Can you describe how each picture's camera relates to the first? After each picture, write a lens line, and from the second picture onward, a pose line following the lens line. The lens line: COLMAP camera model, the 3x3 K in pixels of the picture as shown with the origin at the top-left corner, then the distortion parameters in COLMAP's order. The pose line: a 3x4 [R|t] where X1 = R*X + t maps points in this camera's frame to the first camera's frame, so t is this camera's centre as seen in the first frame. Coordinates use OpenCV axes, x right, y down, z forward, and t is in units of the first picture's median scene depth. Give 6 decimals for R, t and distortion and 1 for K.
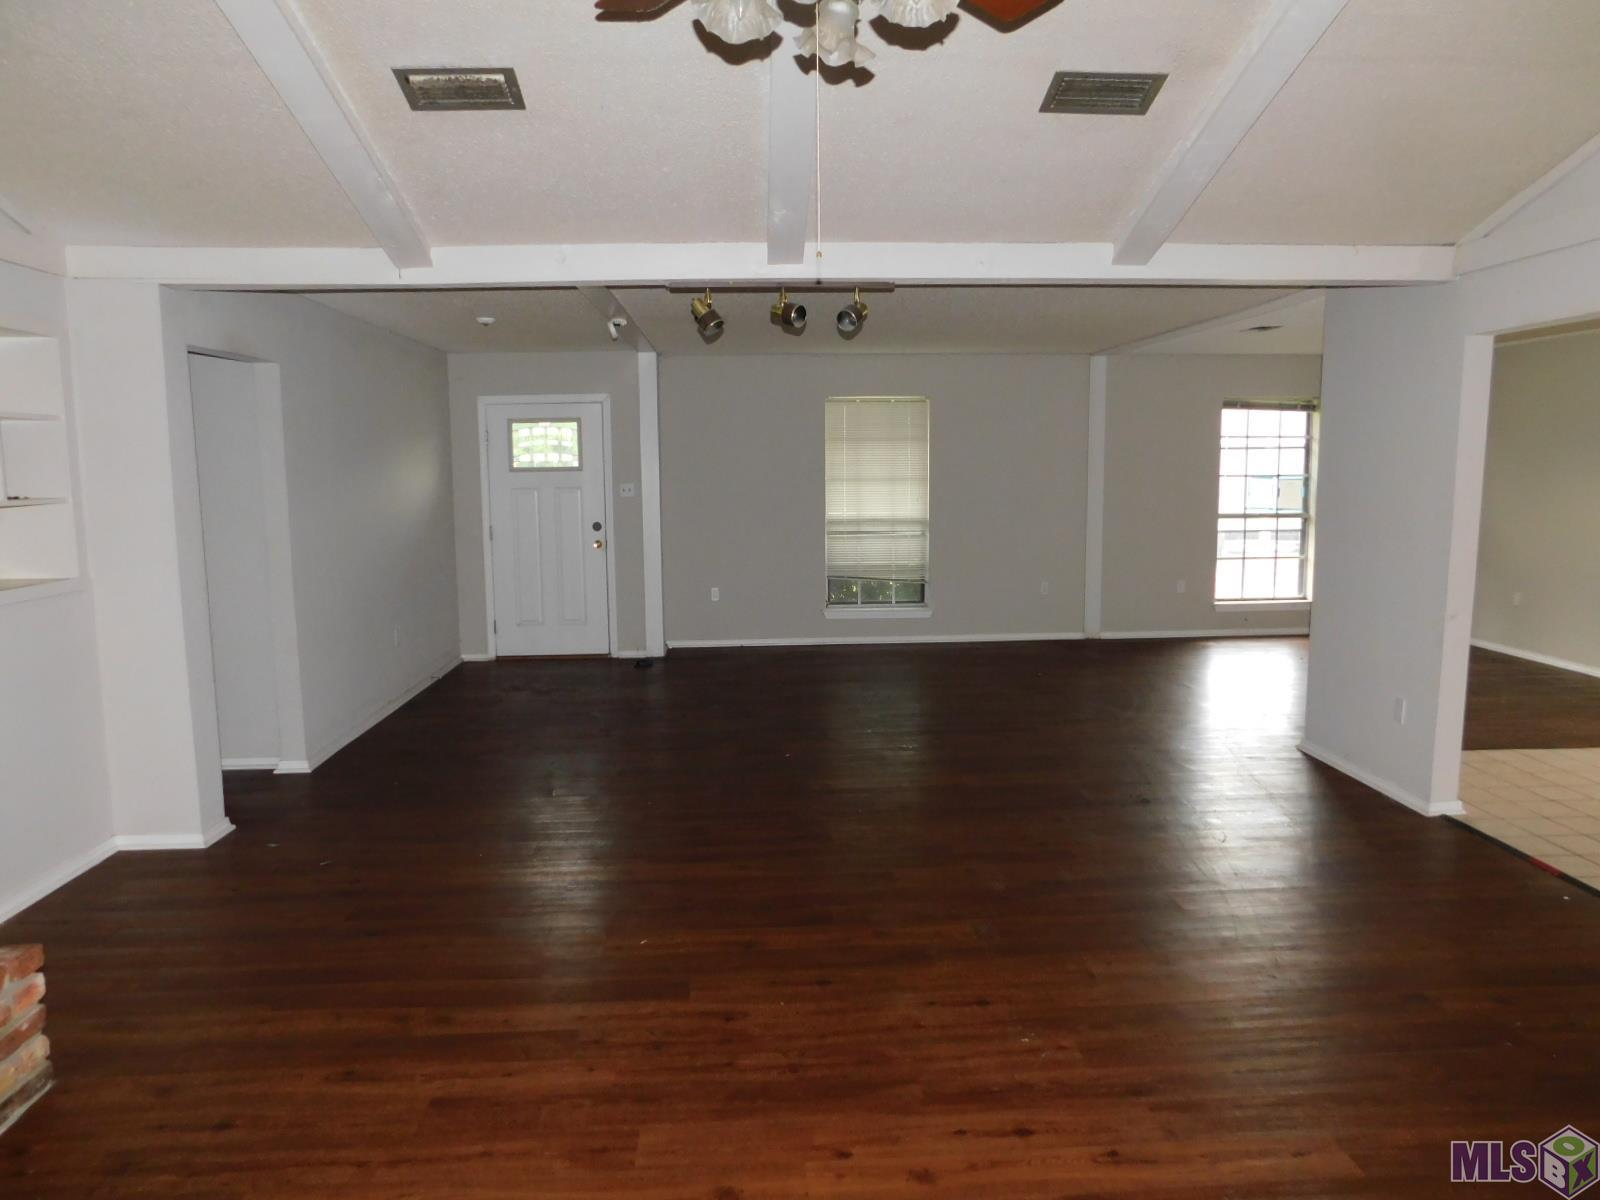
lens RADIAL K [[1069.8, 0, 796.8], [0, 1069.8, 597.3], [0, 0, 1]] dist [-0.074861, 0.066187]
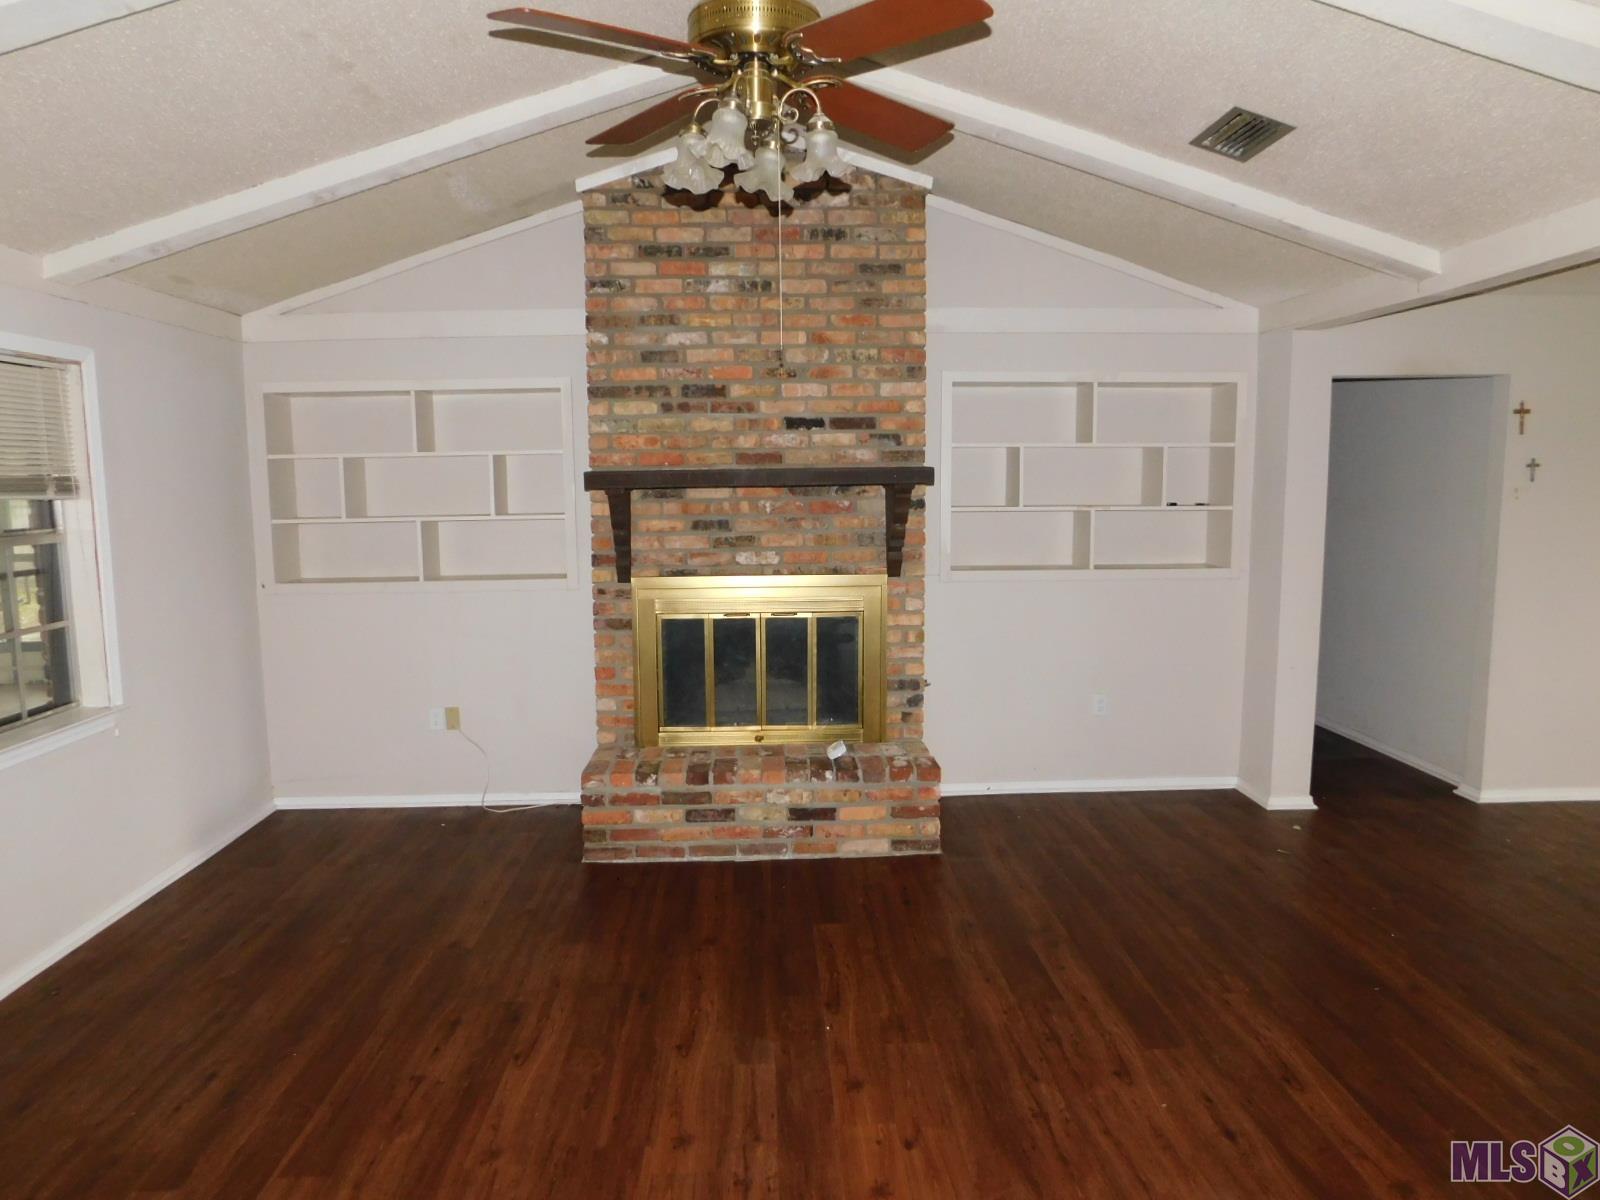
lens RADIAL K [[1069.8, 0, 796.8], [0, 1069.8, 597.3], [0, 0, 1]] dist [-0.074861, 0.066187]
pose [[-0.036325, 0.123755, -0.991648, 0.857407], [-0.112696, 0.985465, 0.127112, -0.122212], [0.992965, 0.116372, -0.021850, 0.687371]]
